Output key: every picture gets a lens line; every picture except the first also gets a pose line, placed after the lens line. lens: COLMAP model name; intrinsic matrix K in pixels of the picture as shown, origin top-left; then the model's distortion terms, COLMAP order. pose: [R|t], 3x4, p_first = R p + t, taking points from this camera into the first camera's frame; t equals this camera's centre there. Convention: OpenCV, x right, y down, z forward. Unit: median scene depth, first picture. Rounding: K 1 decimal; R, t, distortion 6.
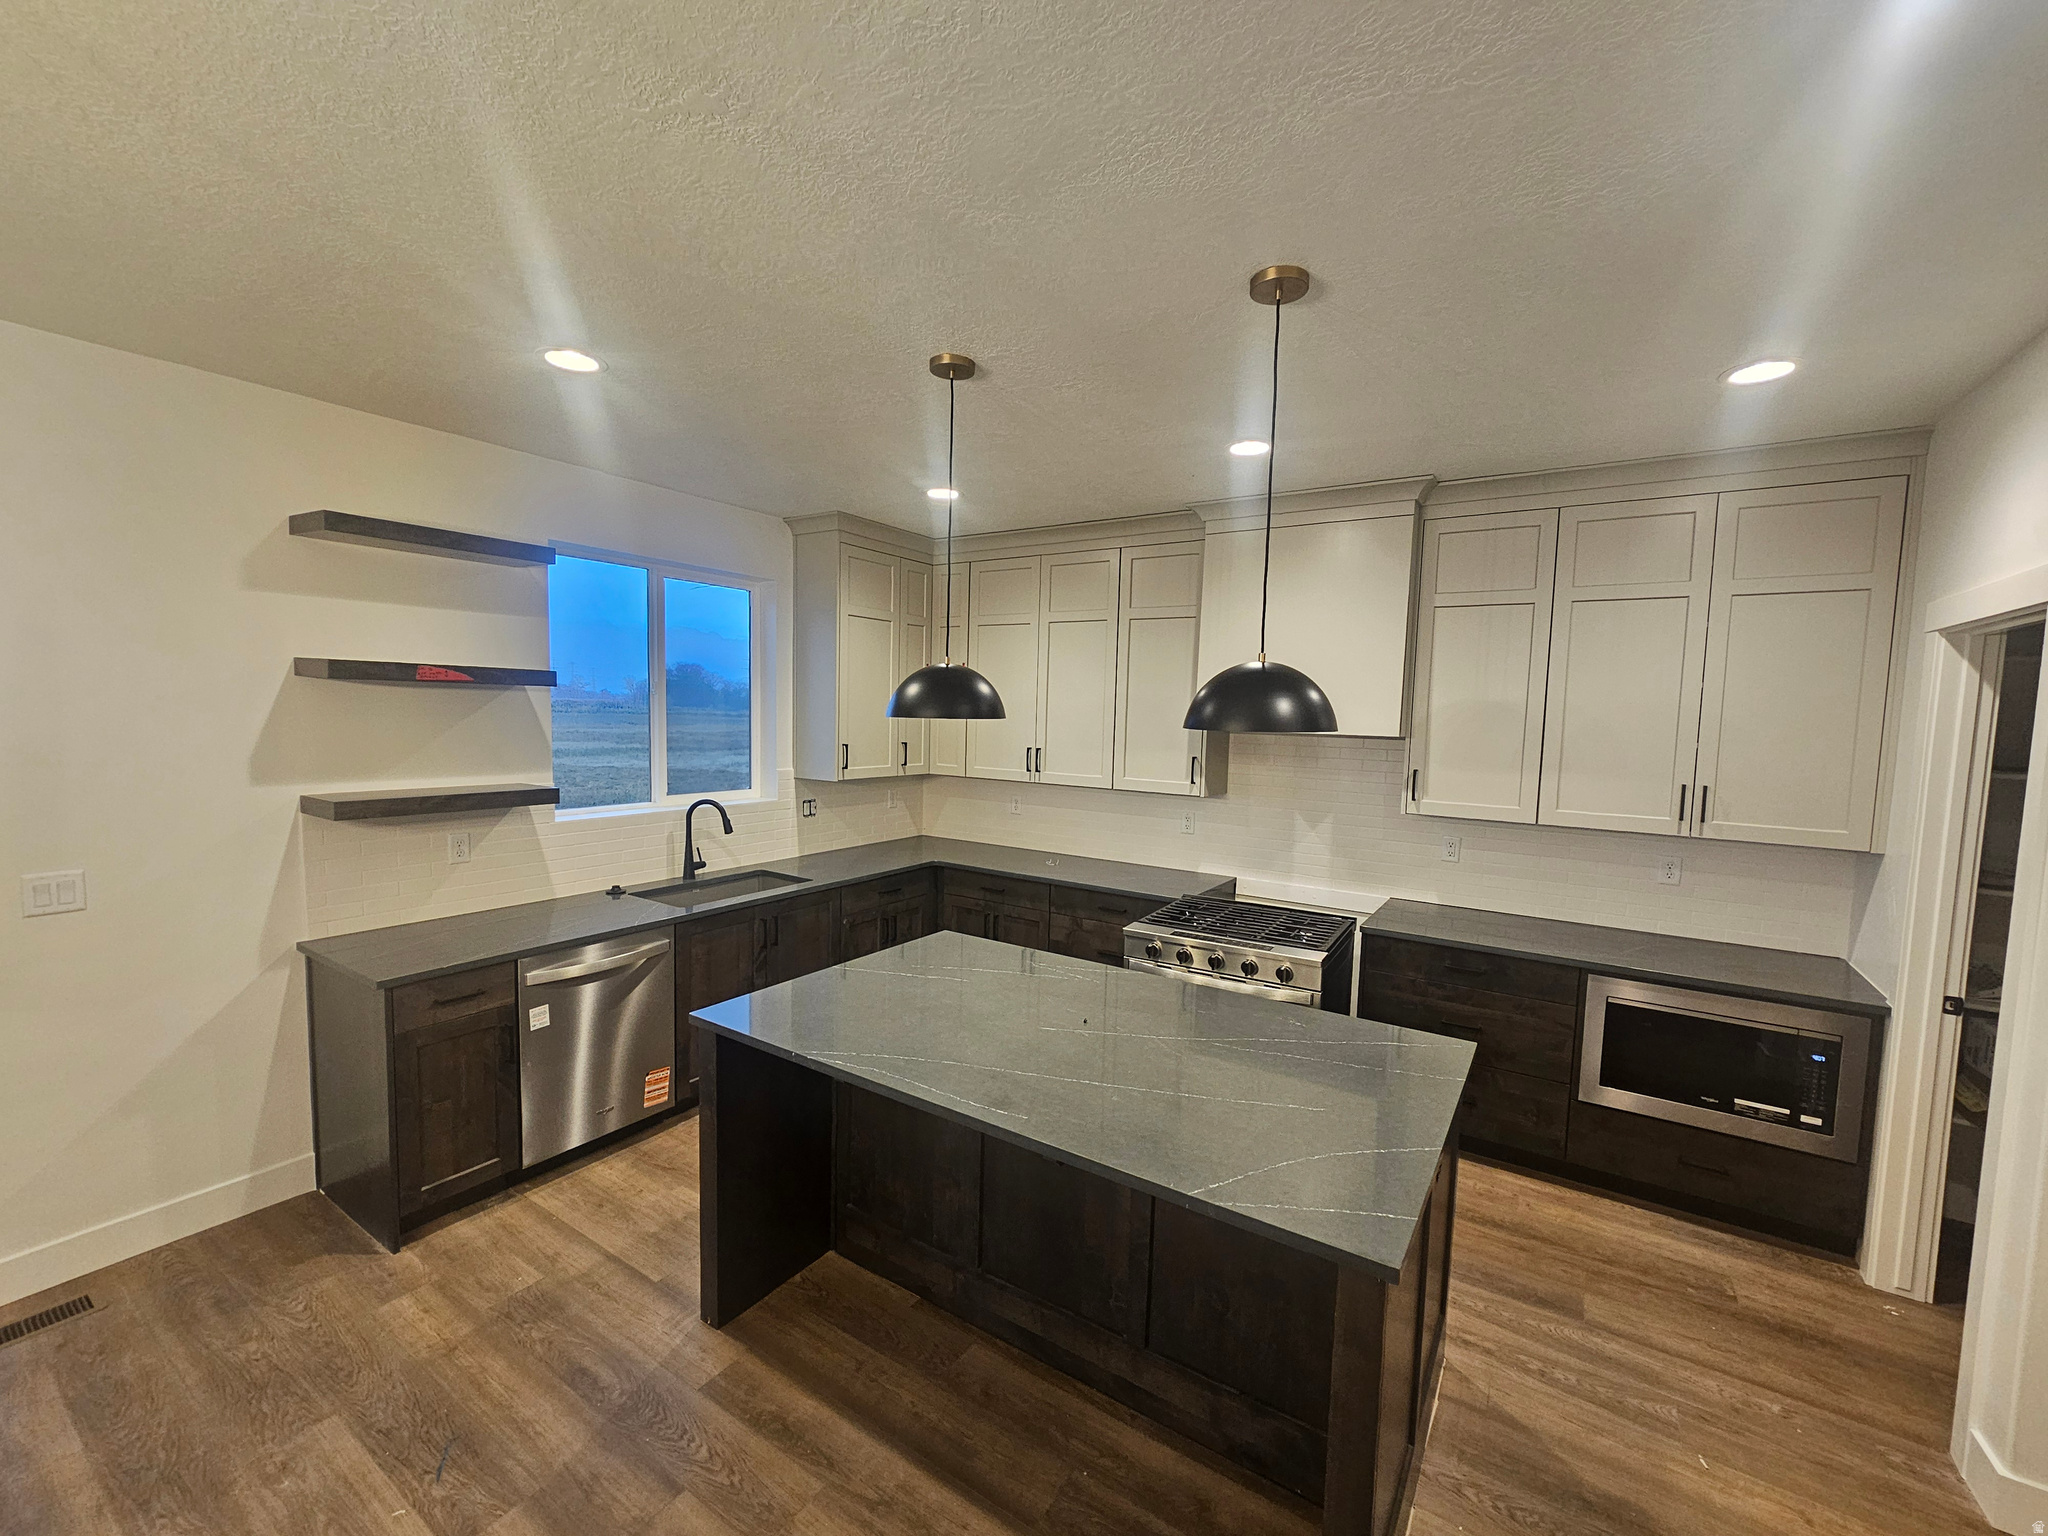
lens RADIAL K [[840.7, 0, 1033.6], [0, 840.7, 774.2], [0, 0, 1]] dist [-0.003962, 0.001967]
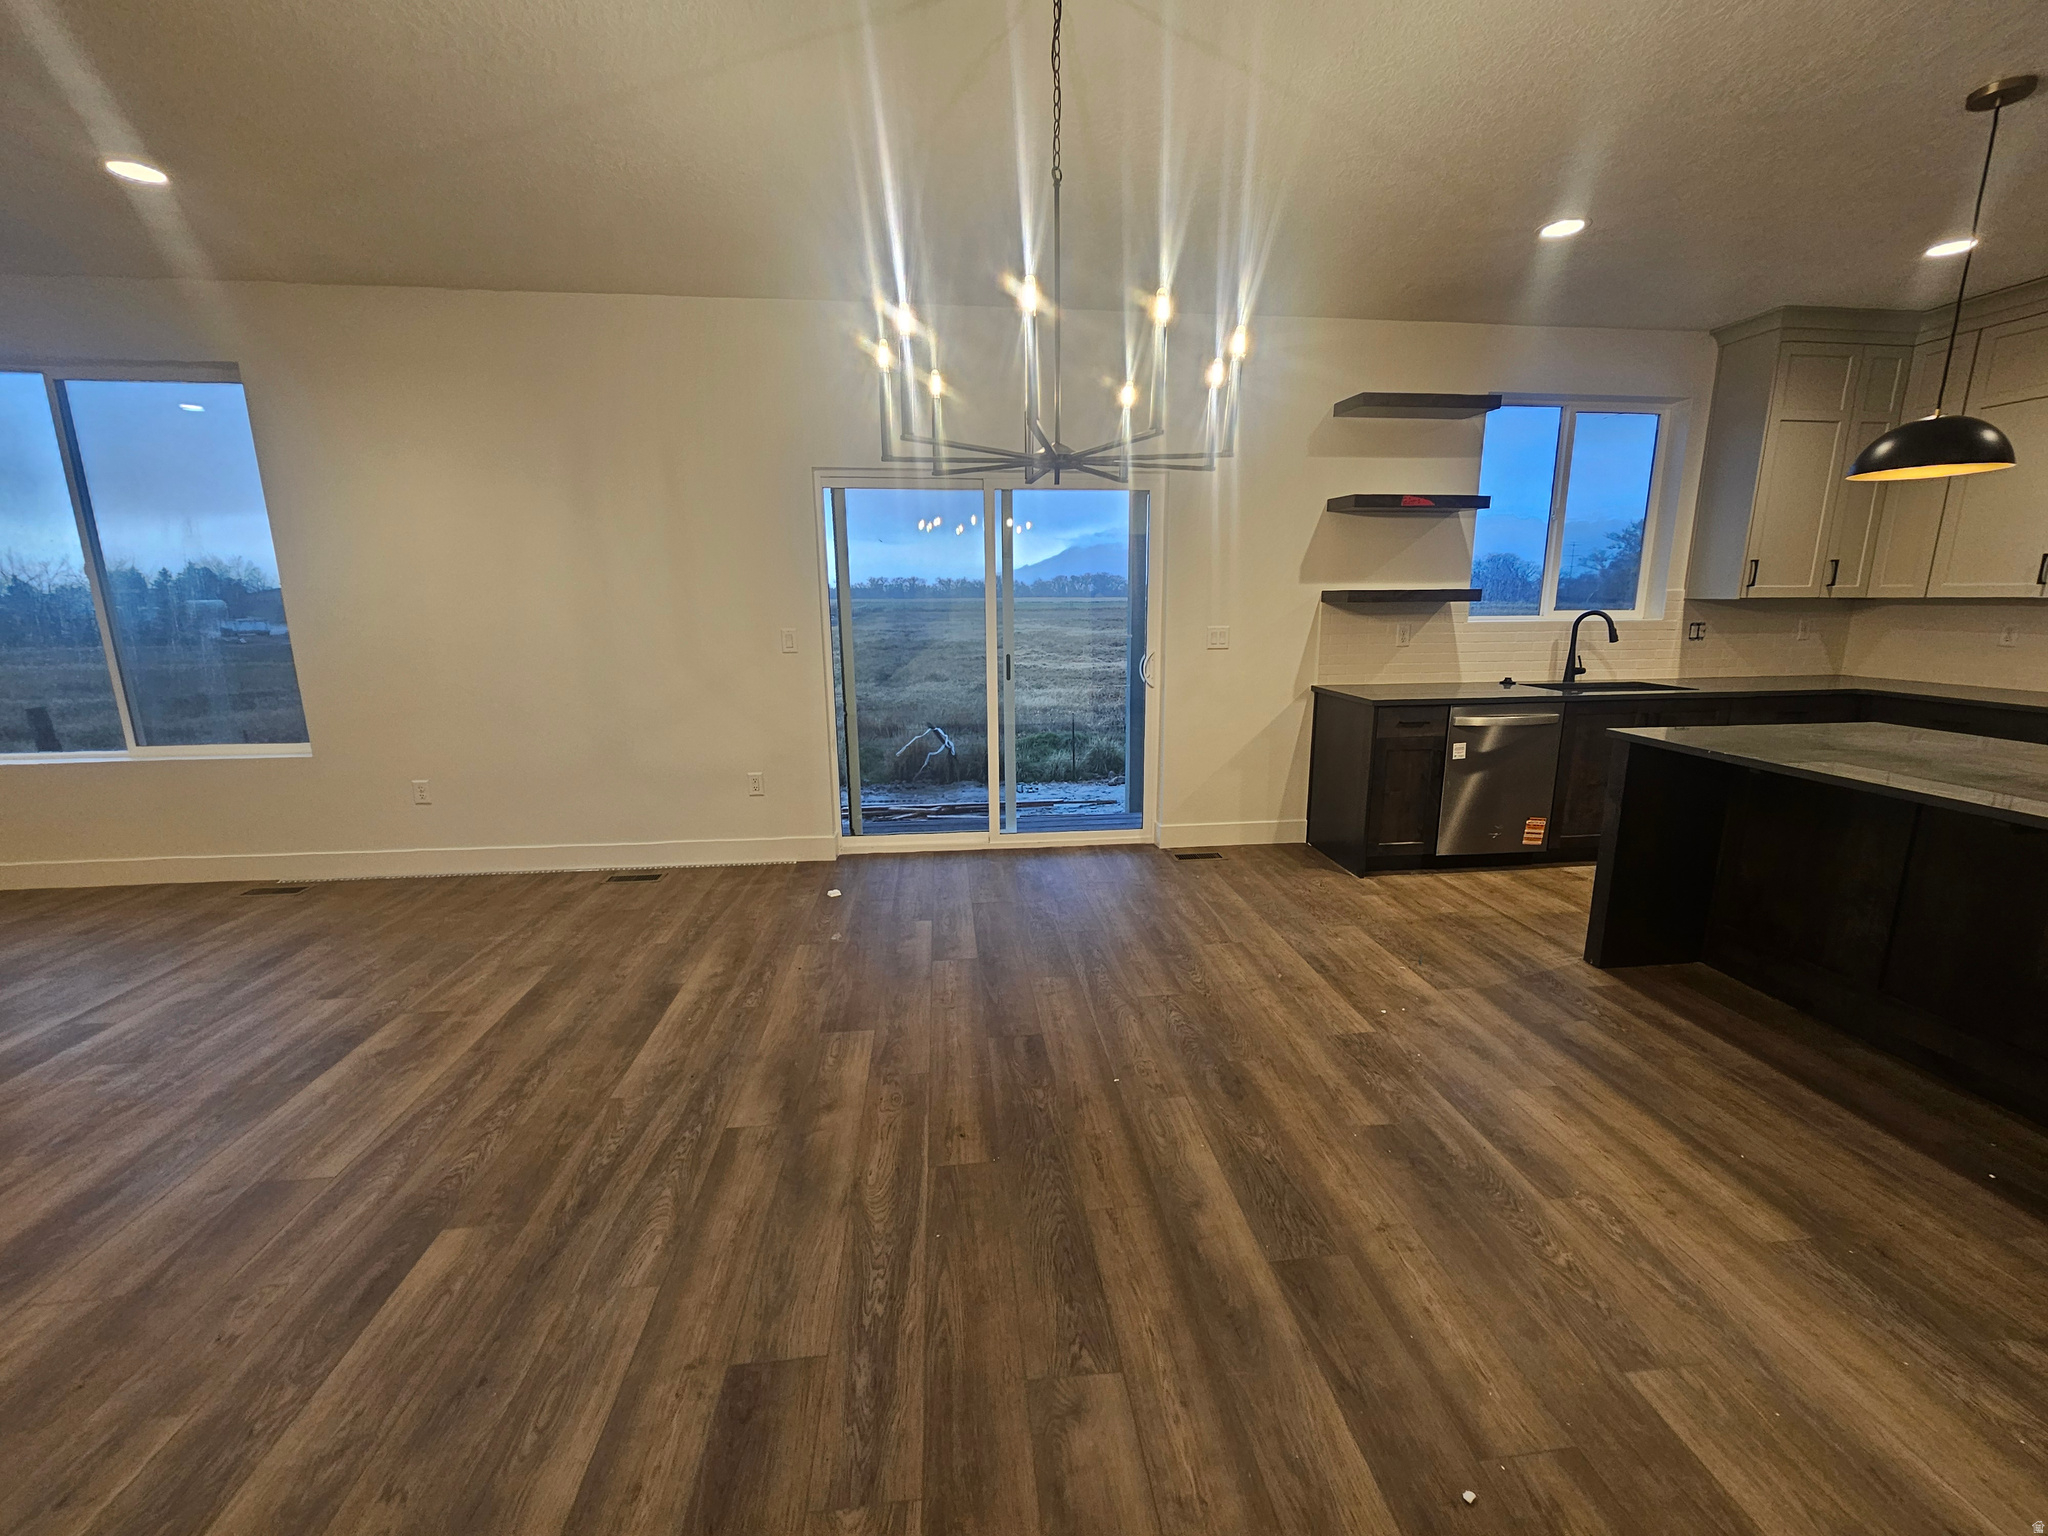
lens RADIAL K [[840.7, 0, 1037.3], [0, 840.7, 768.7], [0, 0, 1]] dist [-0.003962, 0.001967]
pose [[0.636666, 0.125702, -0.760825, 0.022083], [-0.037118, 0.990477, 0.132584, 0.140664], [0.770246, -0.056172, 0.635269, -0.362610]]
